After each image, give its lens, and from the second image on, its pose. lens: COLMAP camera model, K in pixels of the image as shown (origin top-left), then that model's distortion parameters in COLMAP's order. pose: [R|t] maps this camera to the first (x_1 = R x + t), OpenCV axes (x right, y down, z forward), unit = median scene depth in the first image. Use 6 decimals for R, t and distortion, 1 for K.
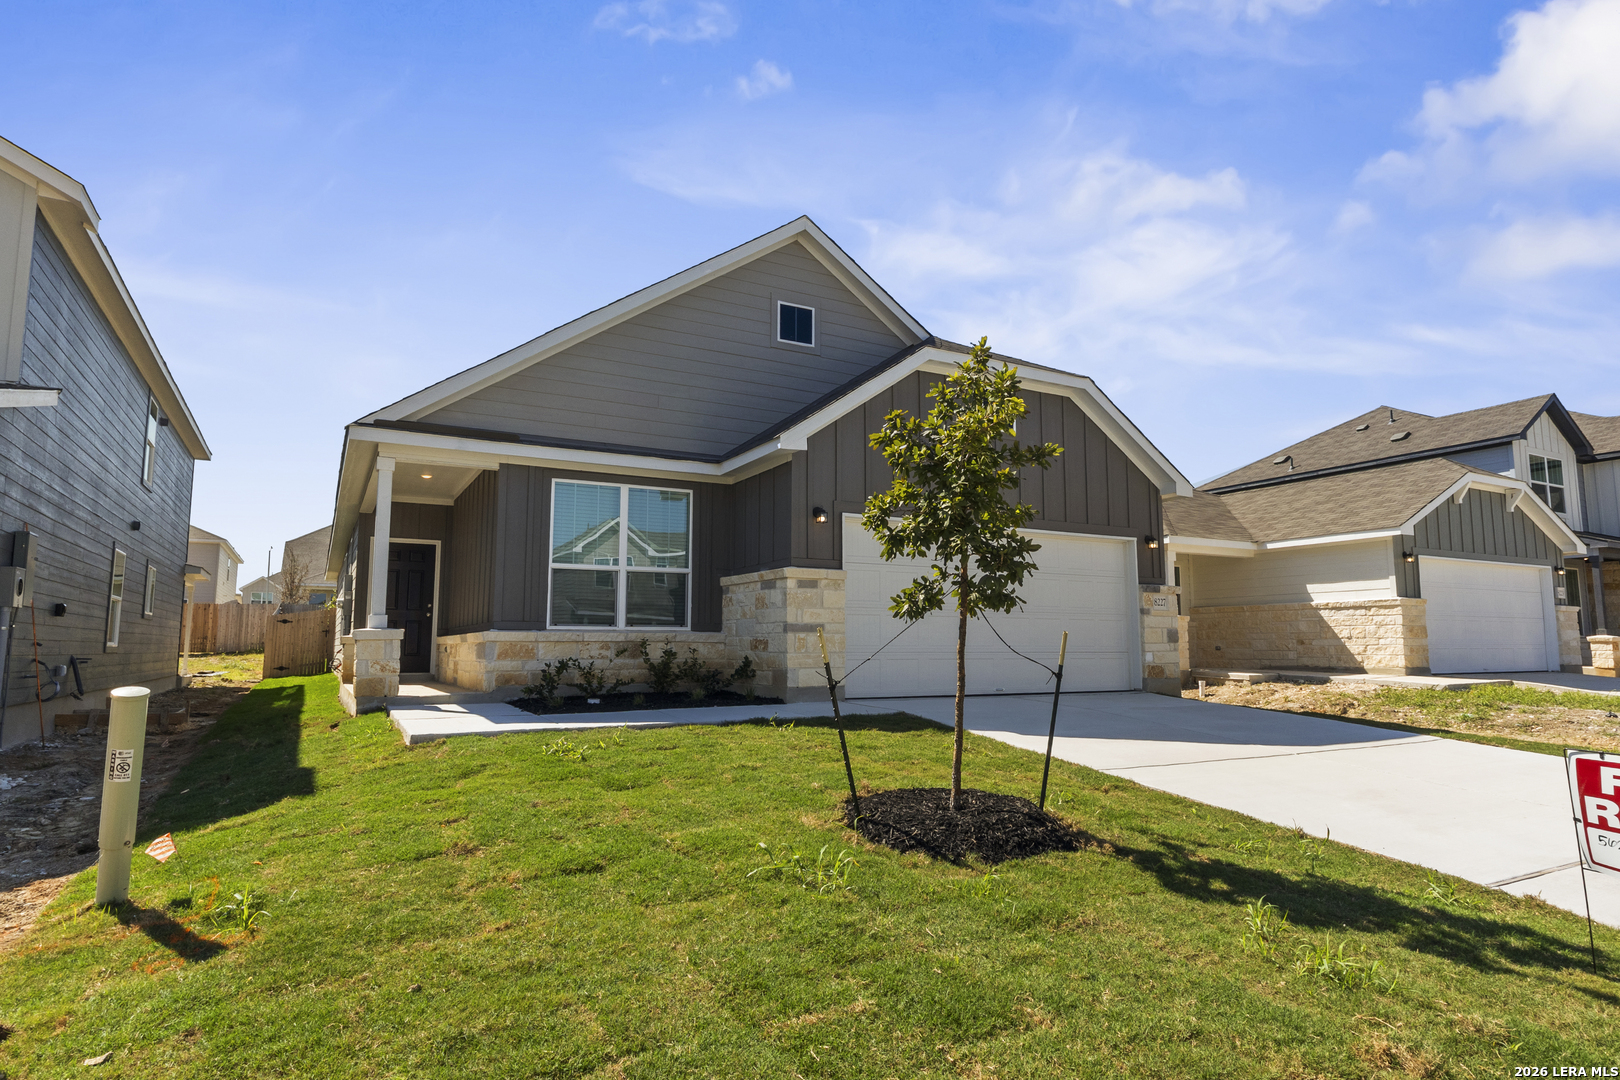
lens RADIAL K [[888.8, 0, 797.8], [0, 888.8, 550.1], [0, 0, 1]] dist [0.003530, 0.000882]
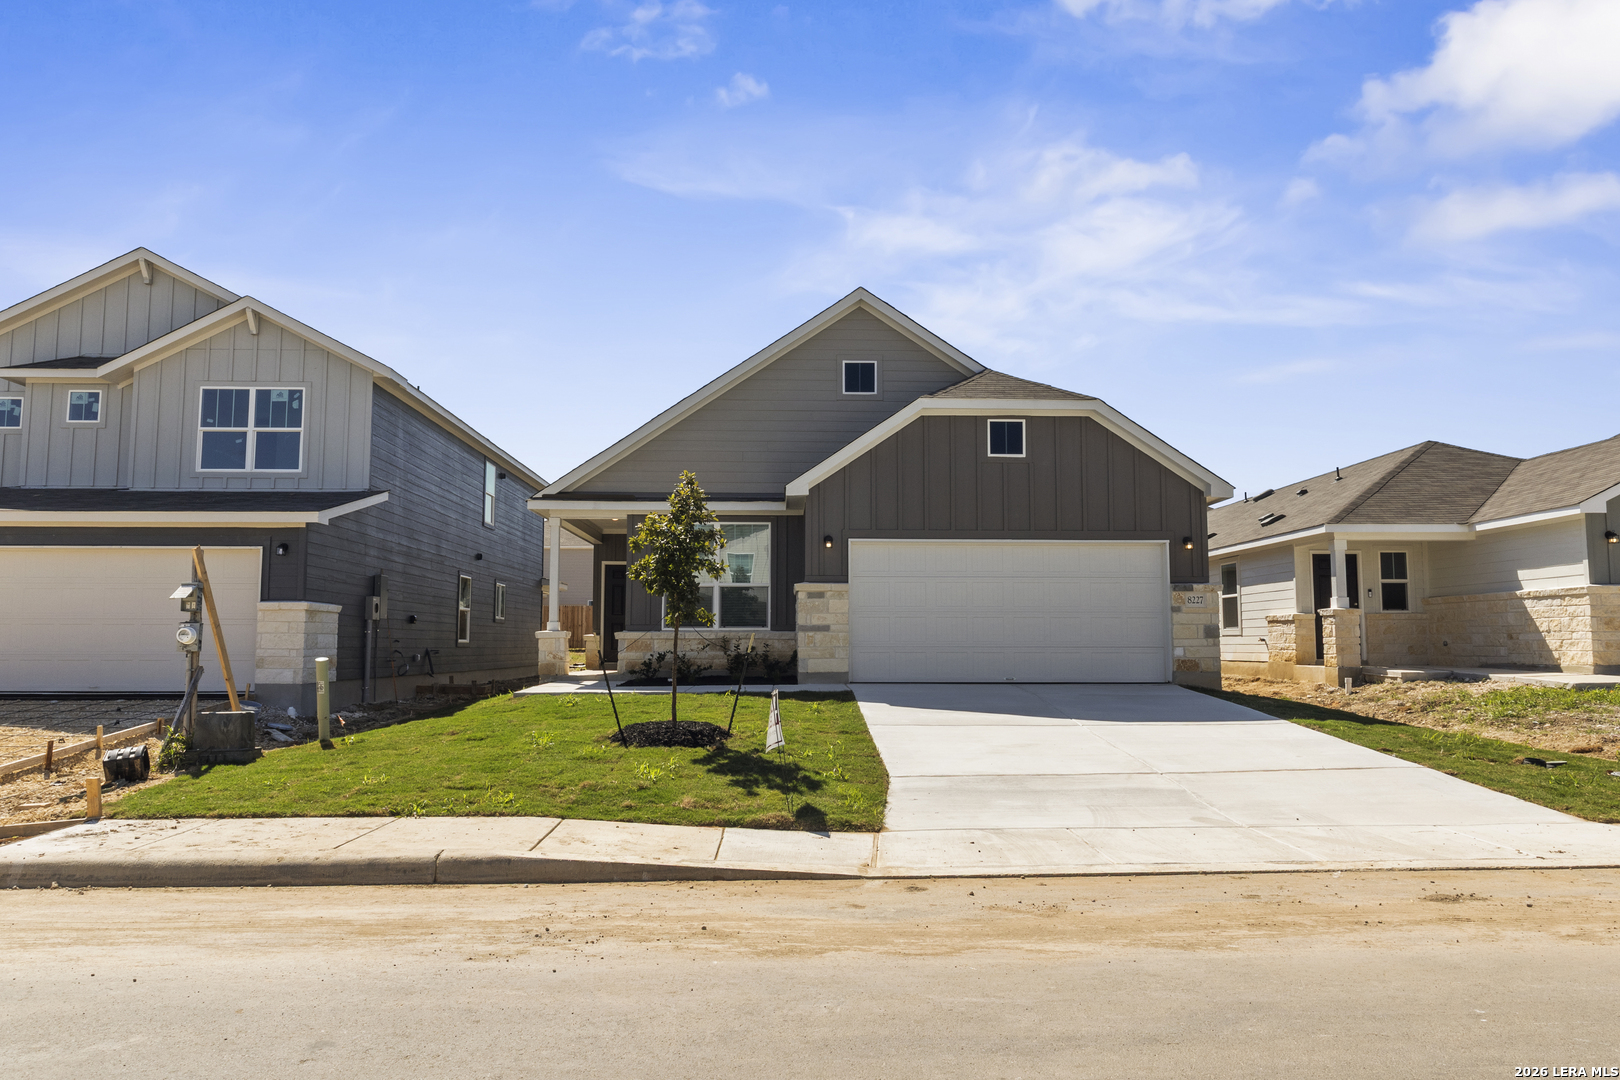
lens RADIAL K [[1078.2, 0, 810.0], [0, 1078.2, 540.0], [0, 0, 1]] dist [0.000840, -0.001238]
pose [[0.897260, -0.043146, -0.439389, 0.567676], [0.048859, 0.998804, 0.001695, -0.037203], [0.438791, -0.022989, 0.898295, -0.352326]]
